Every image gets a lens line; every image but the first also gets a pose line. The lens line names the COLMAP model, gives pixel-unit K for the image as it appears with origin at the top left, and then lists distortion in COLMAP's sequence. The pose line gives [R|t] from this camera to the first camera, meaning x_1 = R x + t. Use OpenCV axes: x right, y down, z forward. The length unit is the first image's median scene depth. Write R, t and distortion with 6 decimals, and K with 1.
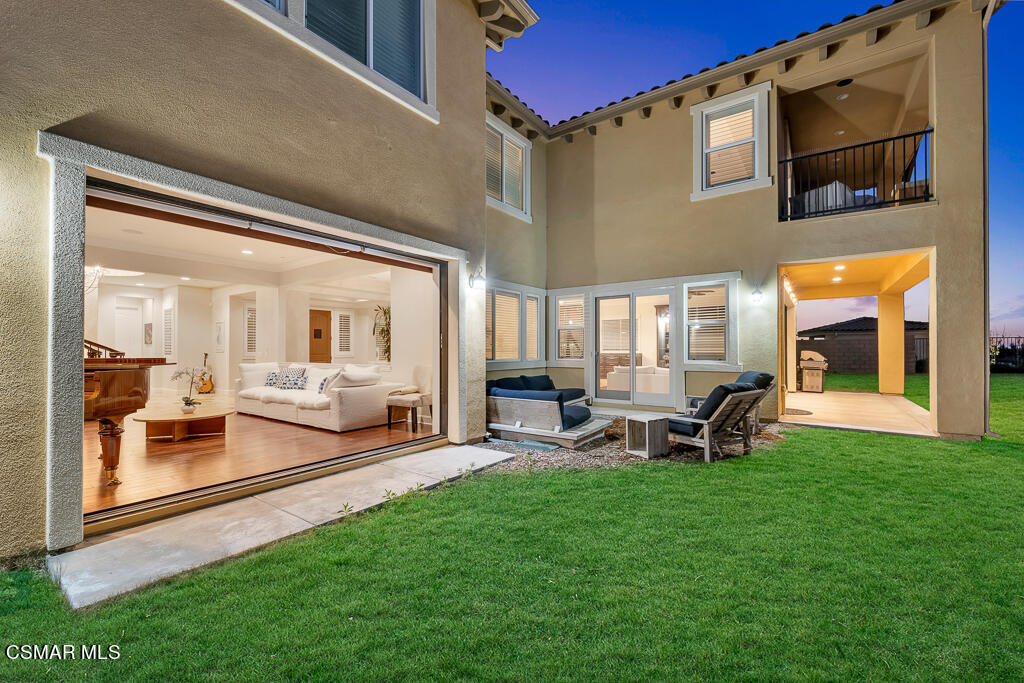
lens RADIAL K [[418.1, 0, 506.3], [0, 418.1, 338.2], [0, 0, 1]] dist [0.021904, 0.000073]
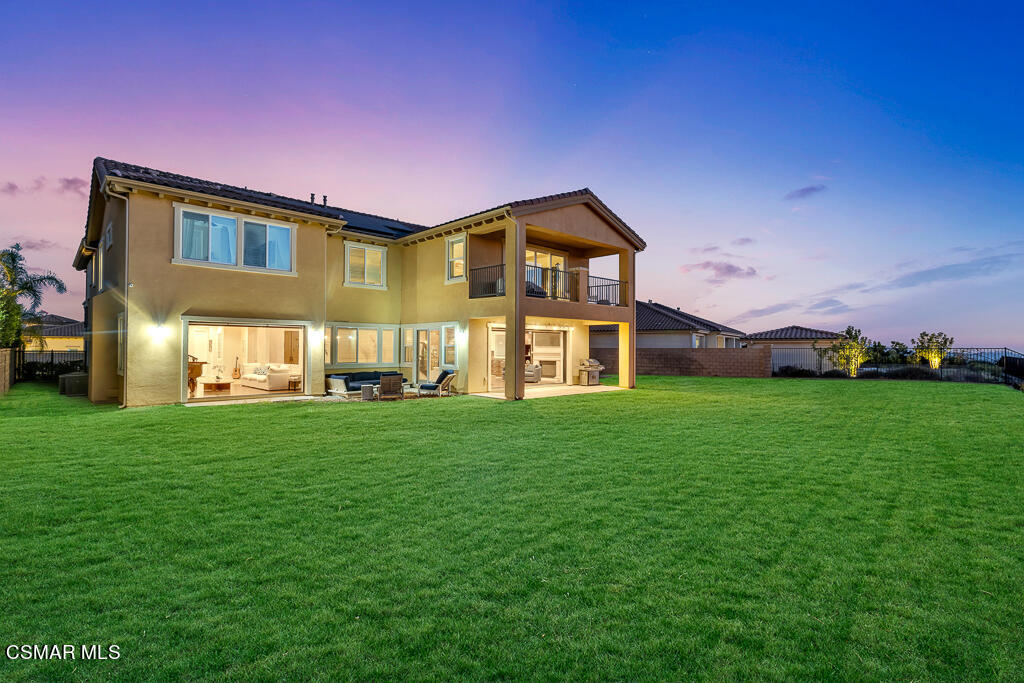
lens RADIAL K [[479.6, 0, 509.9], [0, 479.6, 342.7], [0, 0, 1]] dist [-0.001706, 0.000161]
pose [[0.986337, 0.006433, -0.164616, 1.475146], [-0.003434, 0.999823, 0.018495, -0.123941], [0.164706, -0.017677, 0.986184, -1.582582]]
